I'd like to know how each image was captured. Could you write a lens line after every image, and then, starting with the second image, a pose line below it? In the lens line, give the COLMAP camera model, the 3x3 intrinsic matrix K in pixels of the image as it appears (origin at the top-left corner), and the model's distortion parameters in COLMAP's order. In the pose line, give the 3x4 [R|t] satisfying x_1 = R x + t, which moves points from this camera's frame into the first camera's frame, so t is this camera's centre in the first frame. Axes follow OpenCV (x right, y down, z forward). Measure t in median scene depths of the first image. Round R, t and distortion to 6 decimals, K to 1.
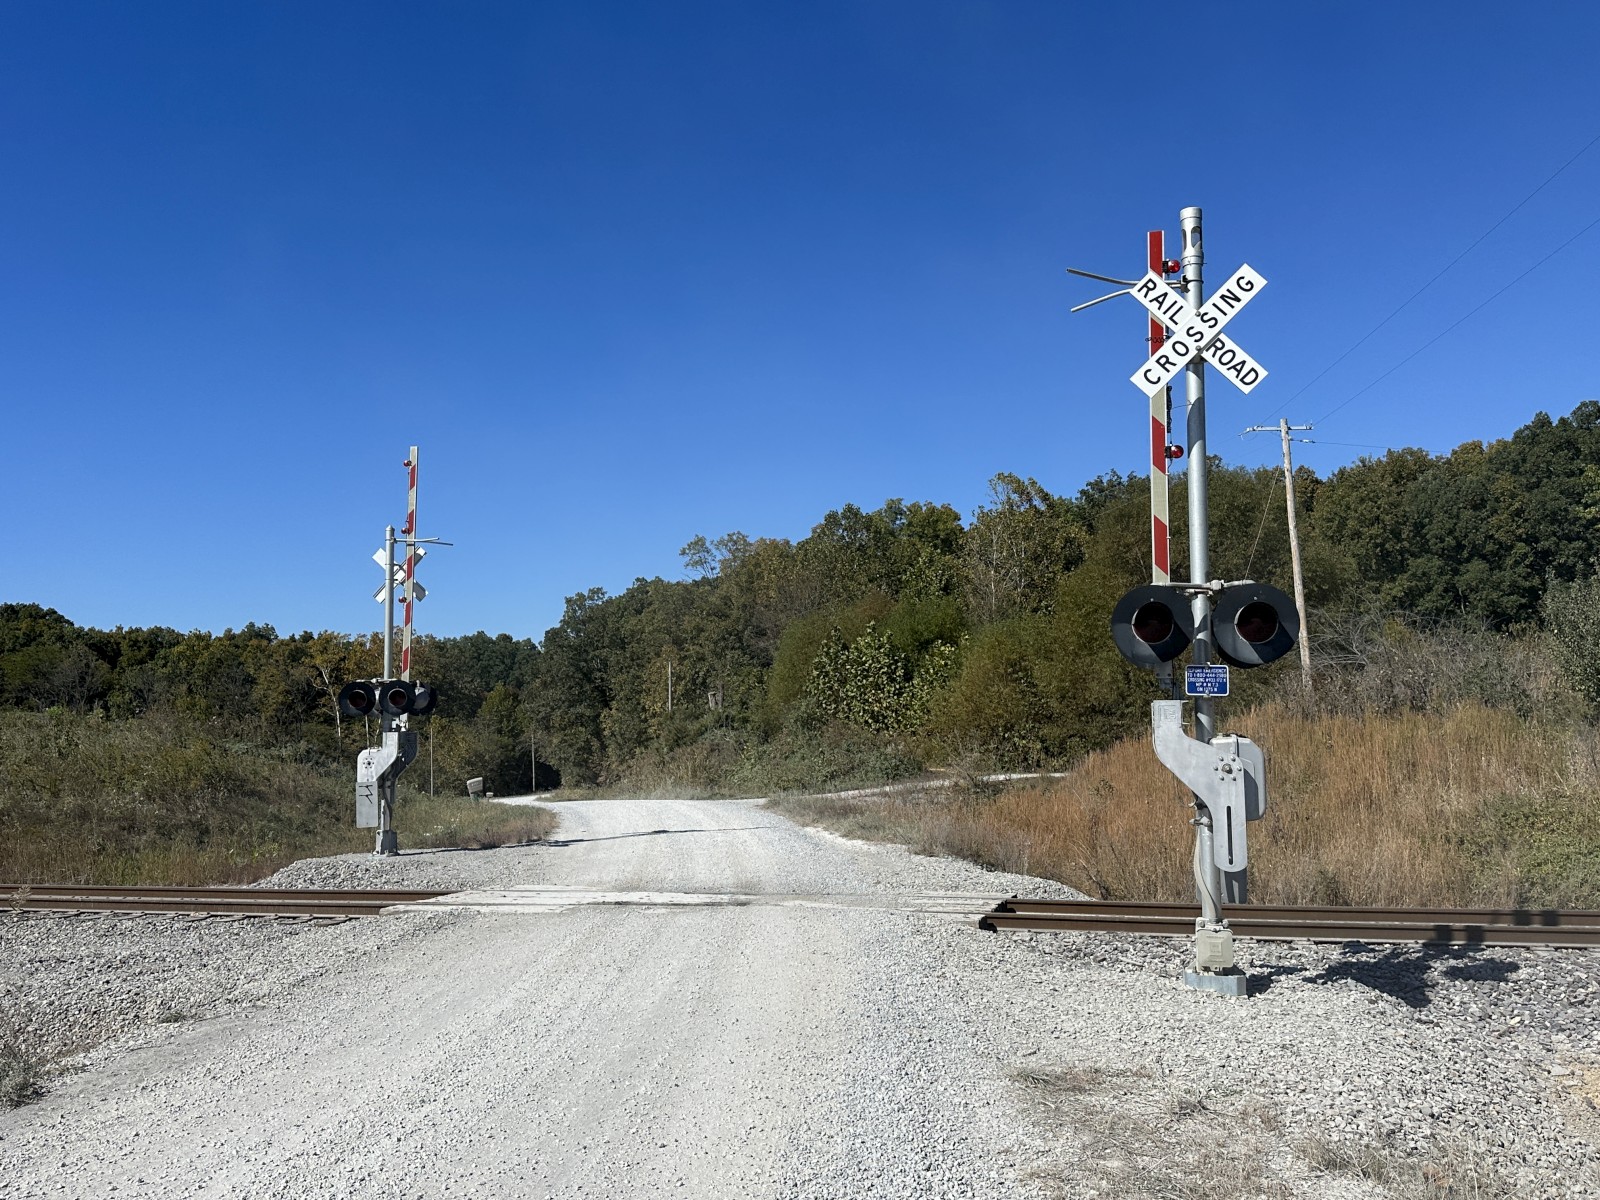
lens RADIAL K [[1333.5, 0, 791.1], [0, 1333.5, 591.7], [0, 0, 1]] dist [0.149667, -0.303392]
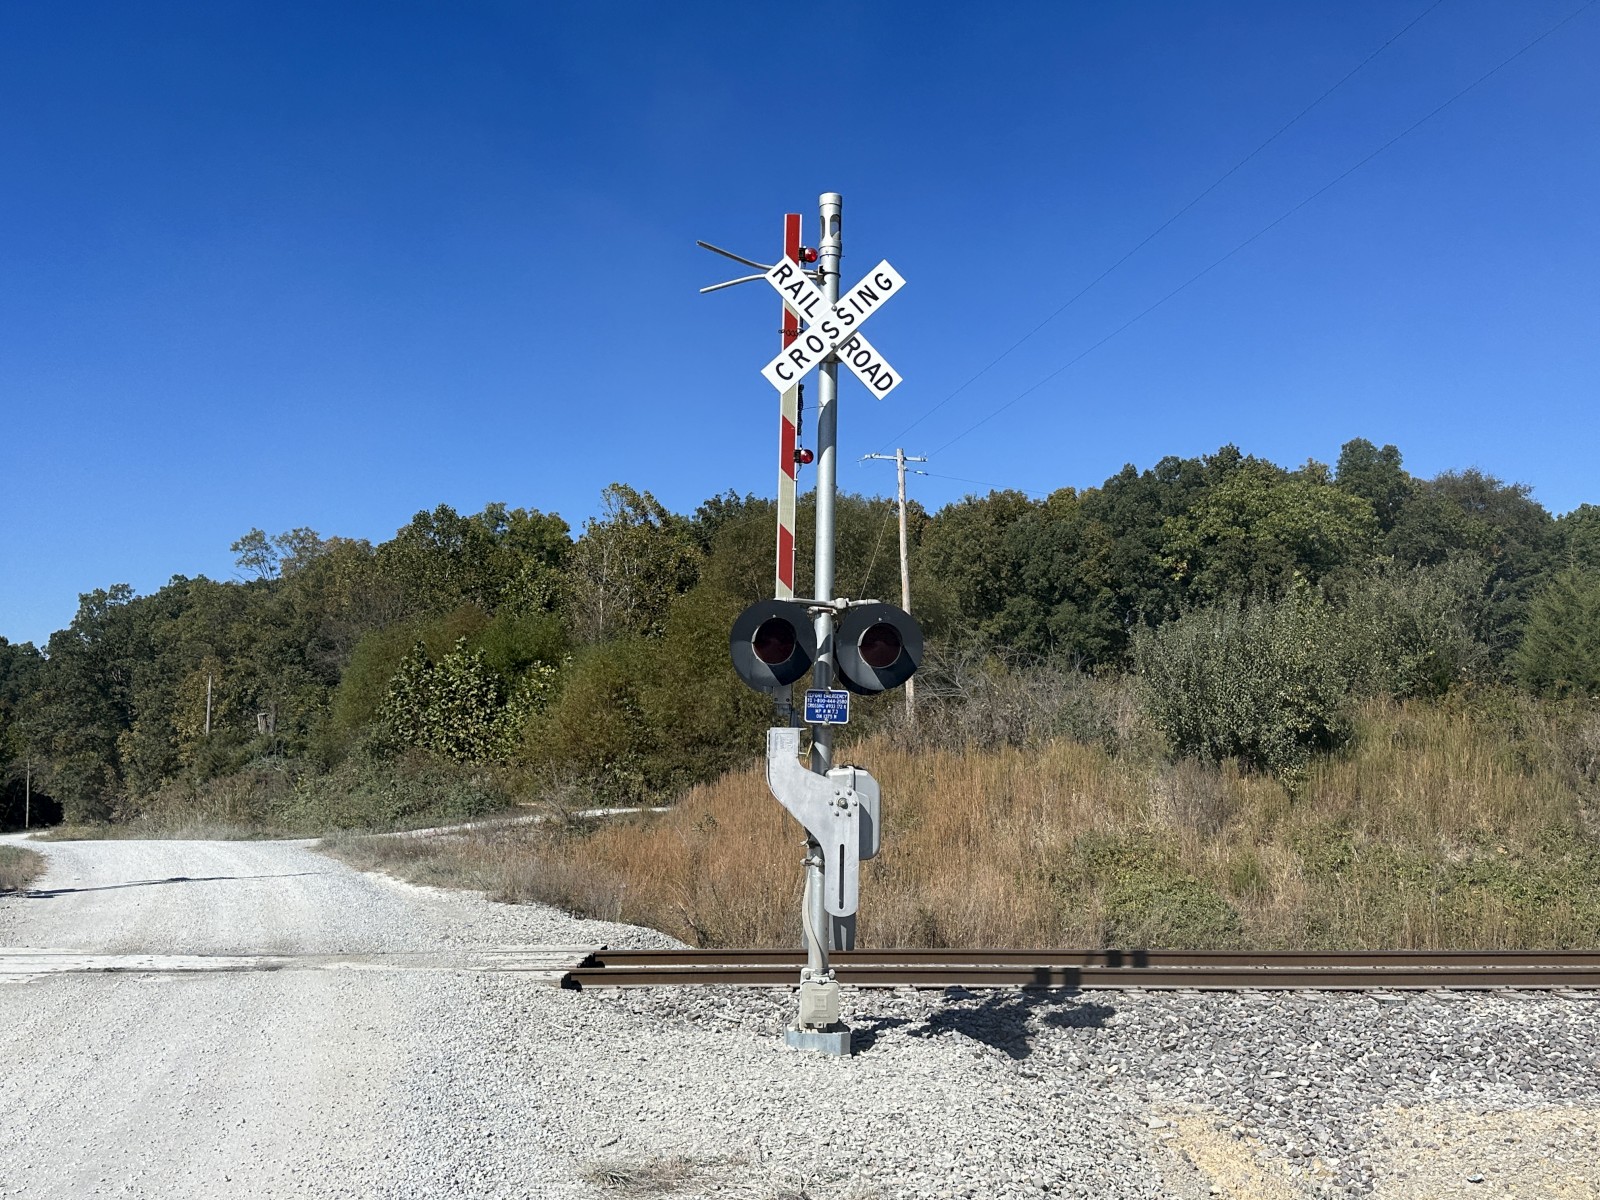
lens RADIAL K [[1434.1, 0, 817.9], [0, 1434.1, 592.3], [0, 0, 1]] dist [0.160297, -0.335868]
pose [[0.954459, 0.050392, 0.294056, 0.002402], [-0.046394, 0.998712, -0.020560, 0.001732], [-0.294713, 0.005982, 0.955567, 0.014131]]
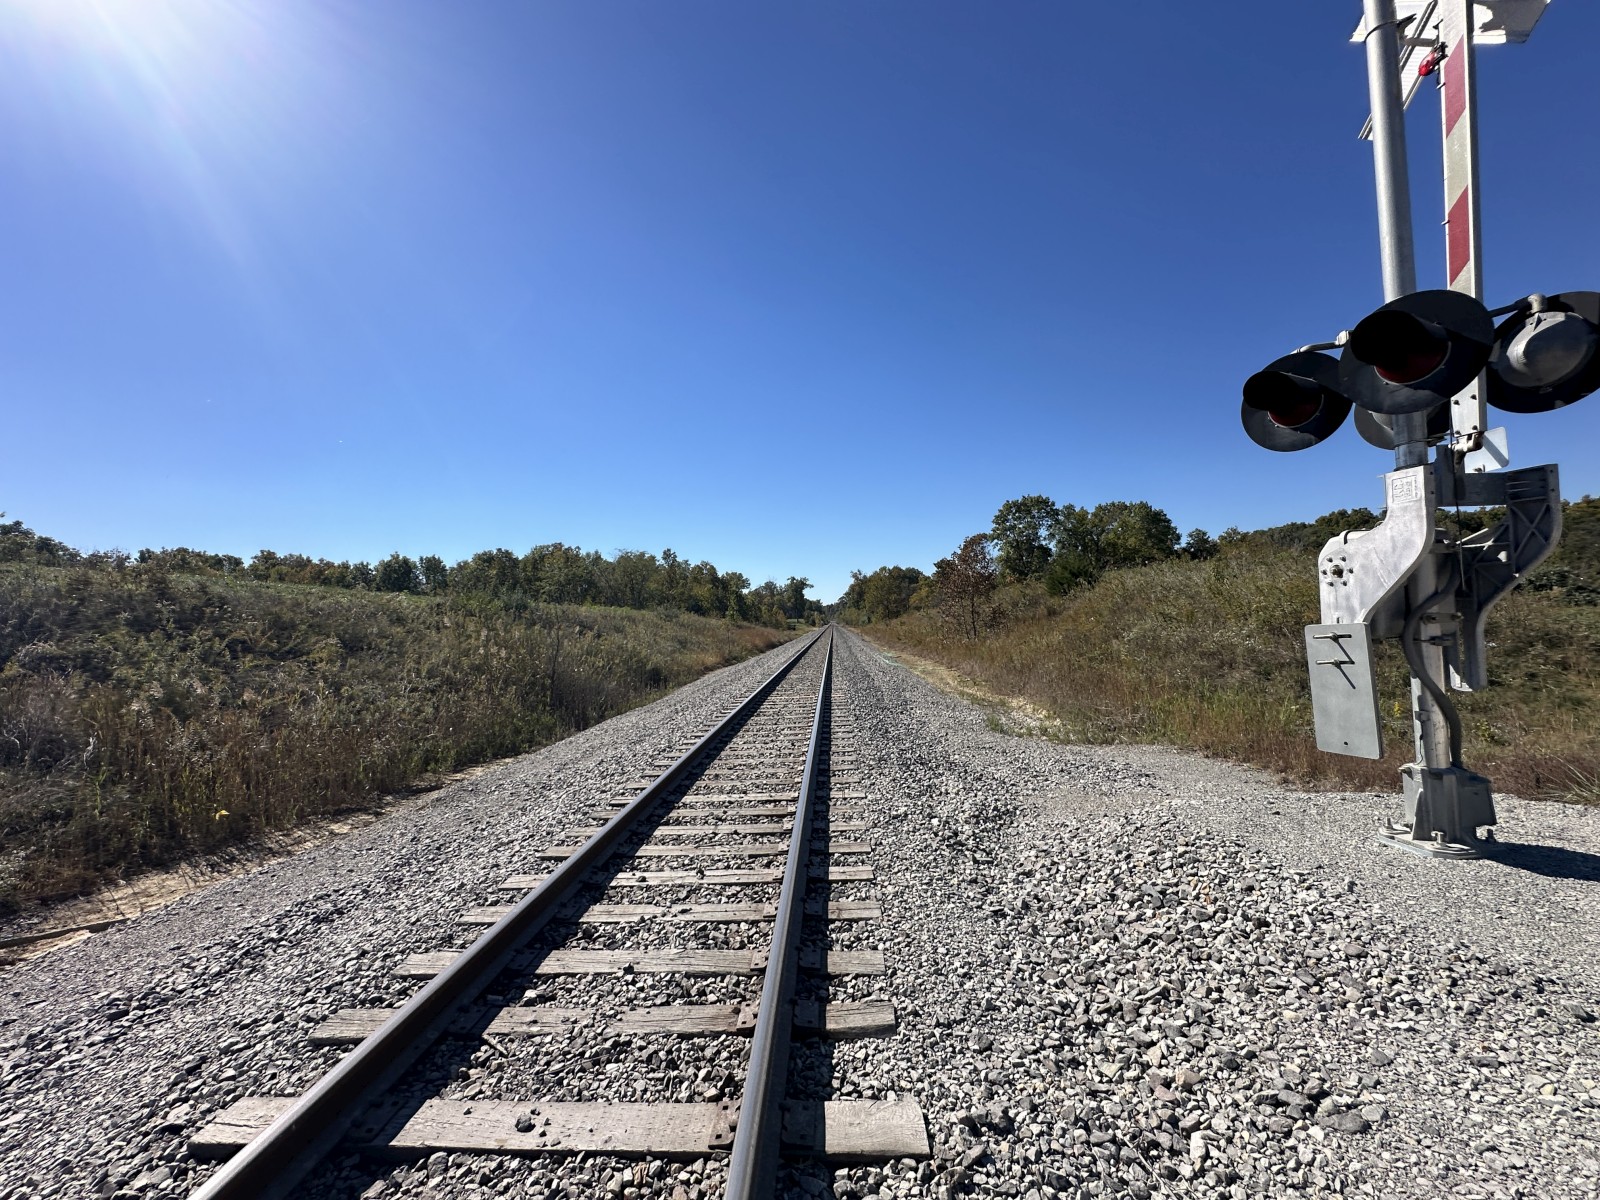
lens RADIAL K [[639.9, 0, 801.1], [0, 639.9, 602.7], [0, 0, 1]] dist [-0.002210, 0.000768]
pose [[0.269254, -0.021391, -0.962832, -0.086339], [0.143756, 0.989445, 0.018218, 0.050332], [0.952280, -0.143318, 0.269488, 0.371543]]
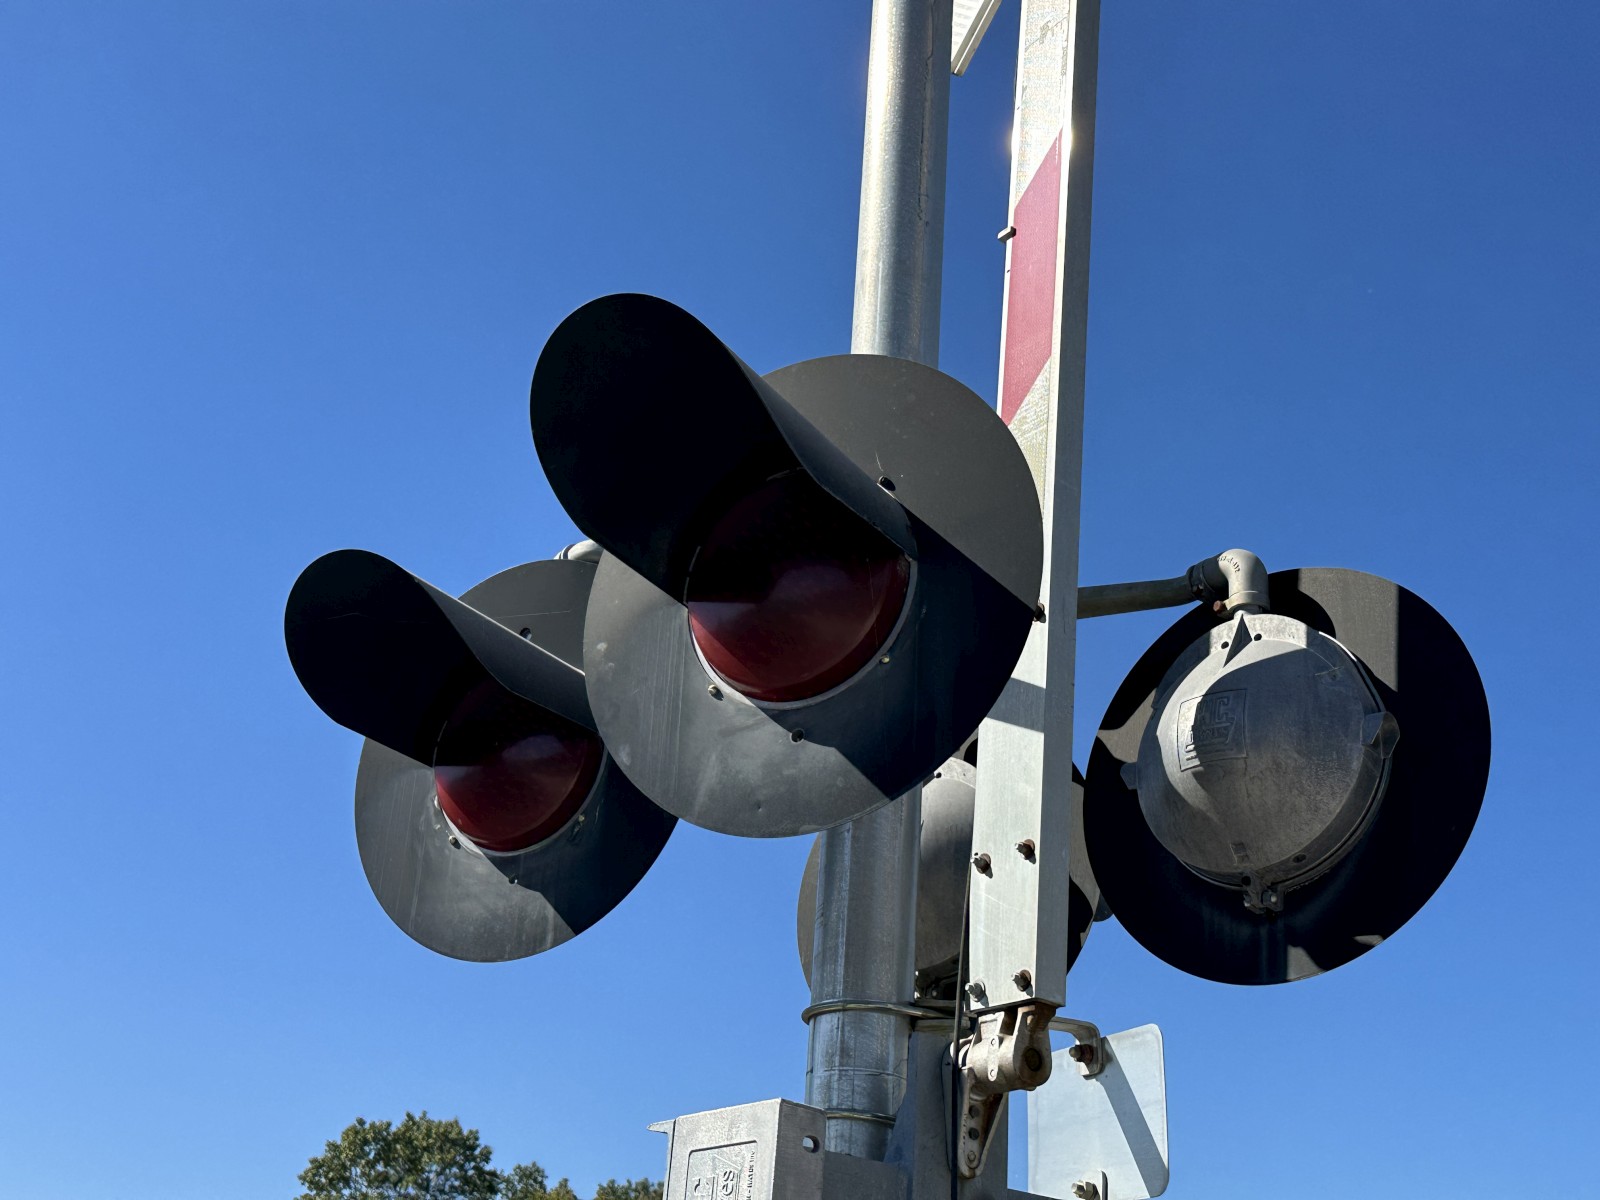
lens RADIAL K [[1865.6, 0, 800.0], [0, 1865.6, 600.0], [0, 0, 1]] dist [0.248928, -0.668723]
pose [[0.721326, -0.242432, -0.648780, -0.104079], [-0.000996, 0.936373, -0.351005, 0.050835], [0.692595, 0.253835, 0.675189, 0.423573]]
